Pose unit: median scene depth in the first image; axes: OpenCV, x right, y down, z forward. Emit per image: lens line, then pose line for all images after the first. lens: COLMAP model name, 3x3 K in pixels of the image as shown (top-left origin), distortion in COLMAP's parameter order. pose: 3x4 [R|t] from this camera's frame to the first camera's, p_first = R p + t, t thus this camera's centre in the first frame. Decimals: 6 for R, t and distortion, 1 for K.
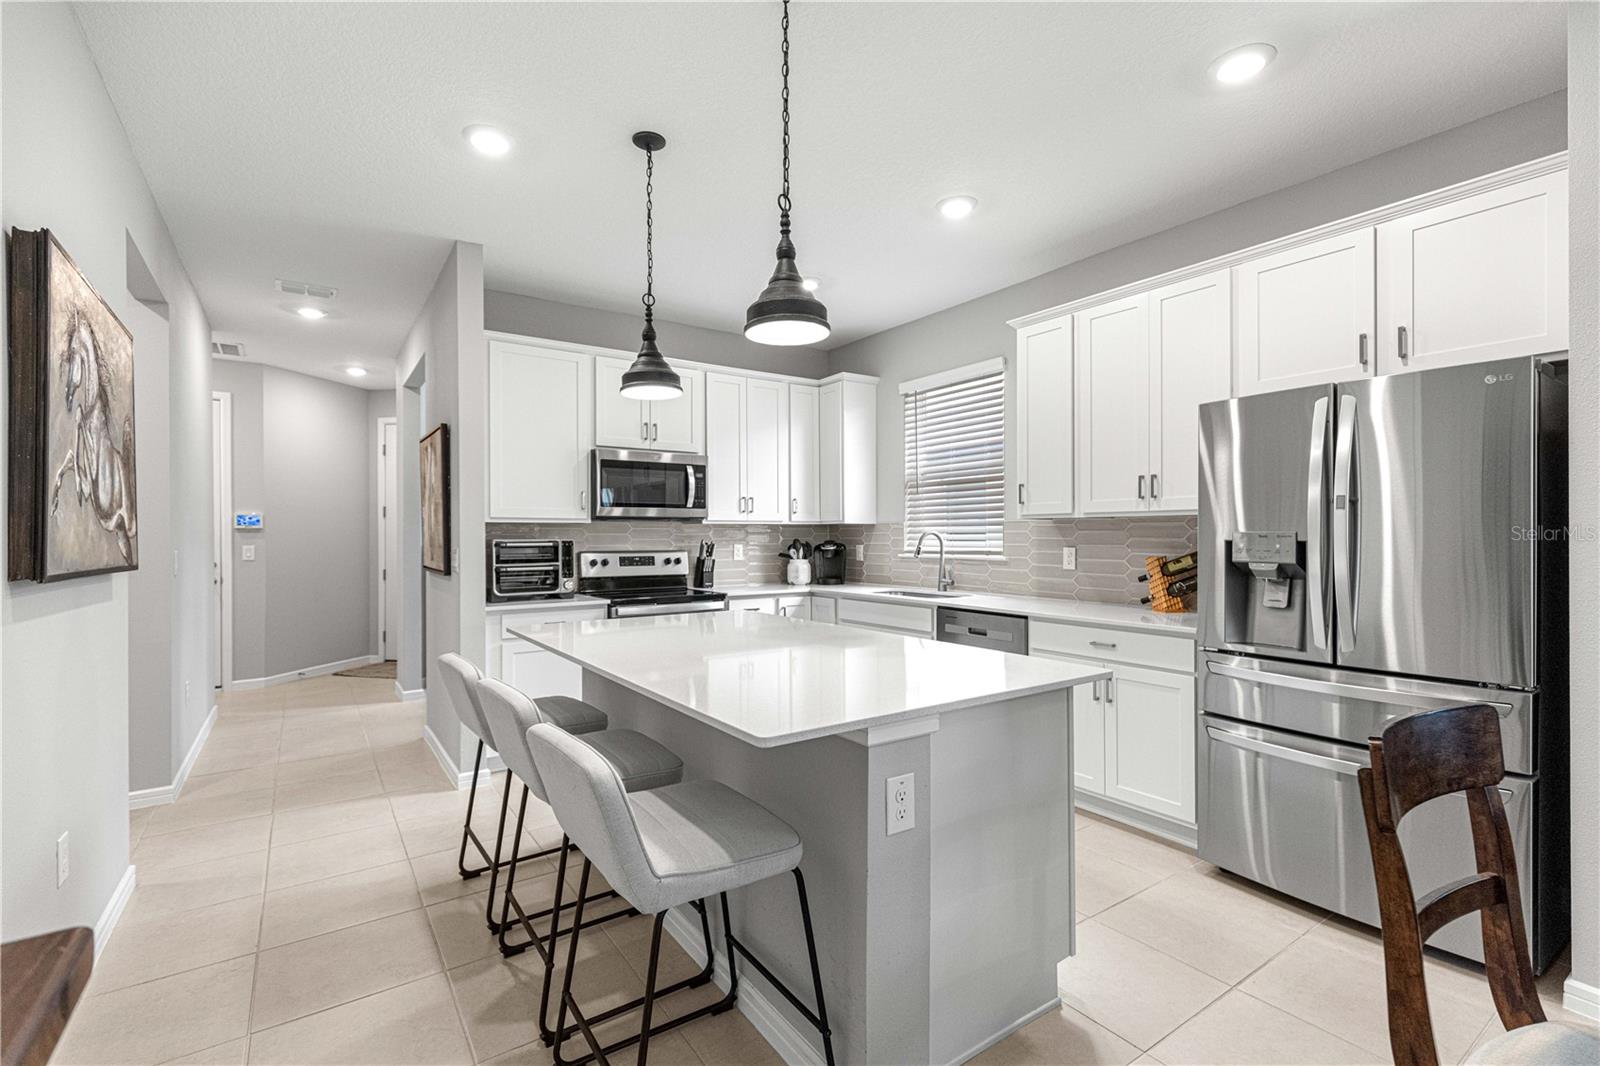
lens RADIAL K [[718.6, 0, 808.1], [0, 718.6, 536.5], [0, 0, 1]] dist [0.009210, -0.003228]
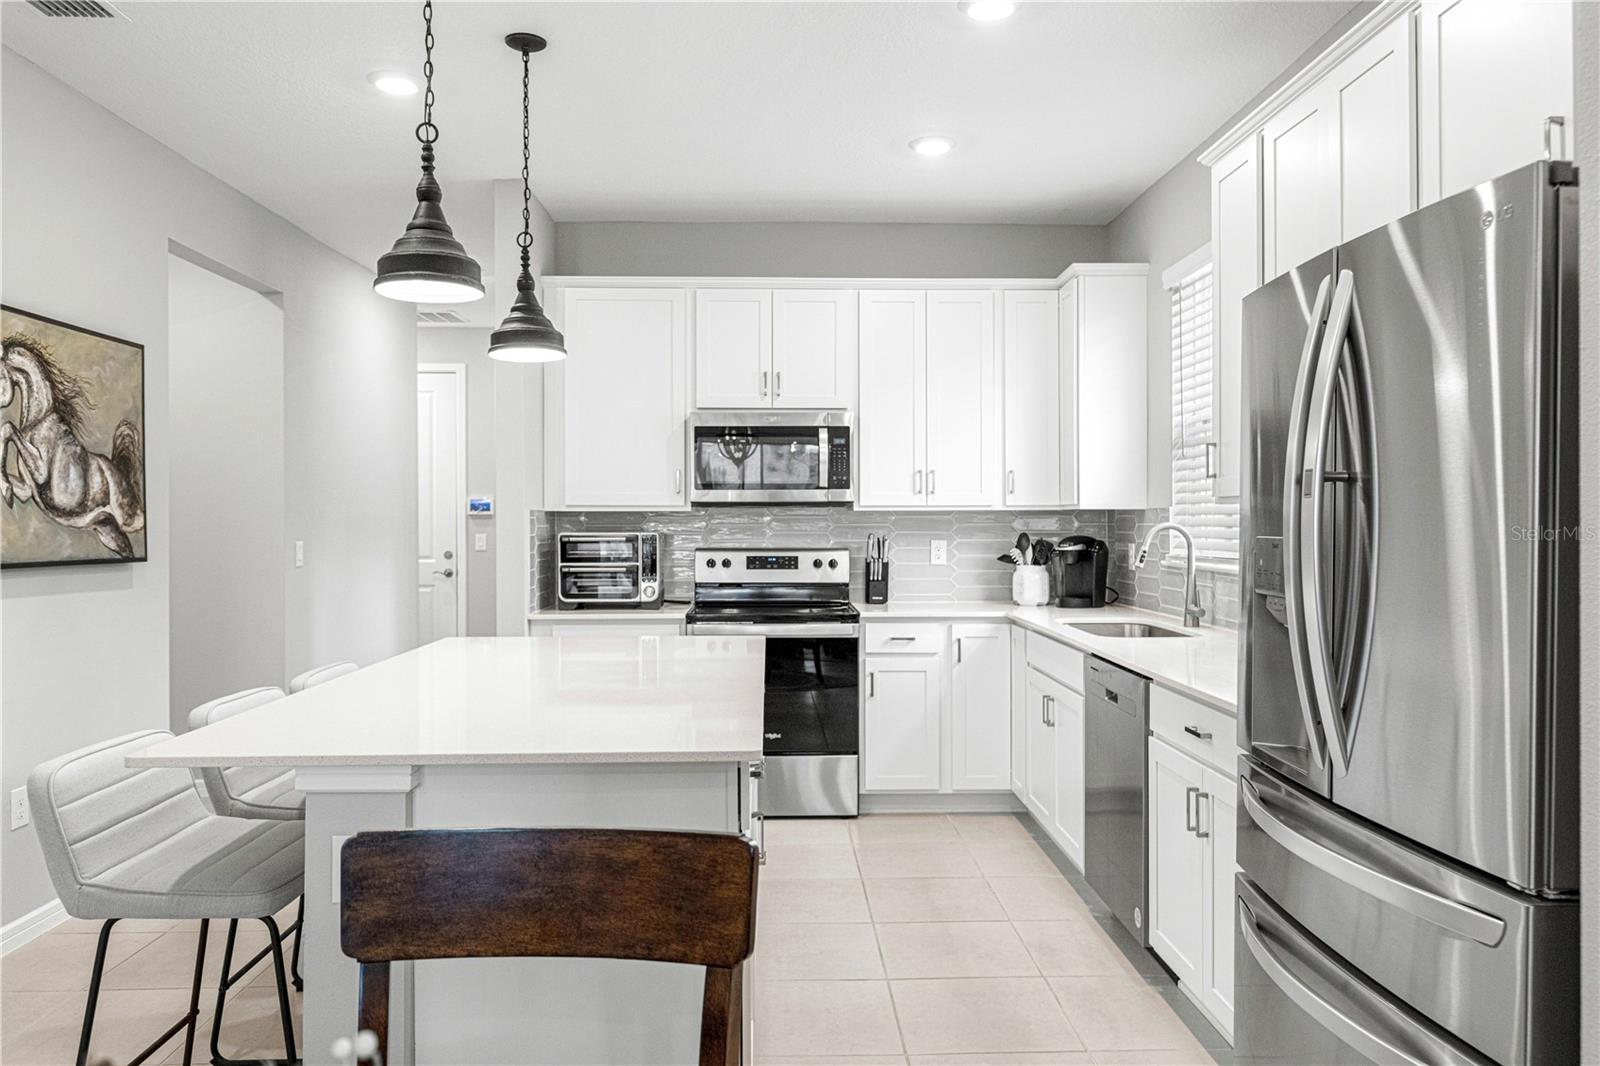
lens RADIAL K [[1140.7, 0, 811.1], [0, 1140.7, 519.2], [0, 0, 1]] dist [-0.002590, 0.000581]
pose [[0.838330, 0.002182, -0.545159, 0.449446], [-0.001825, 0.999998, 0.001197, -0.011571], [0.545160, -0.000009, 0.838332, 0.065787]]
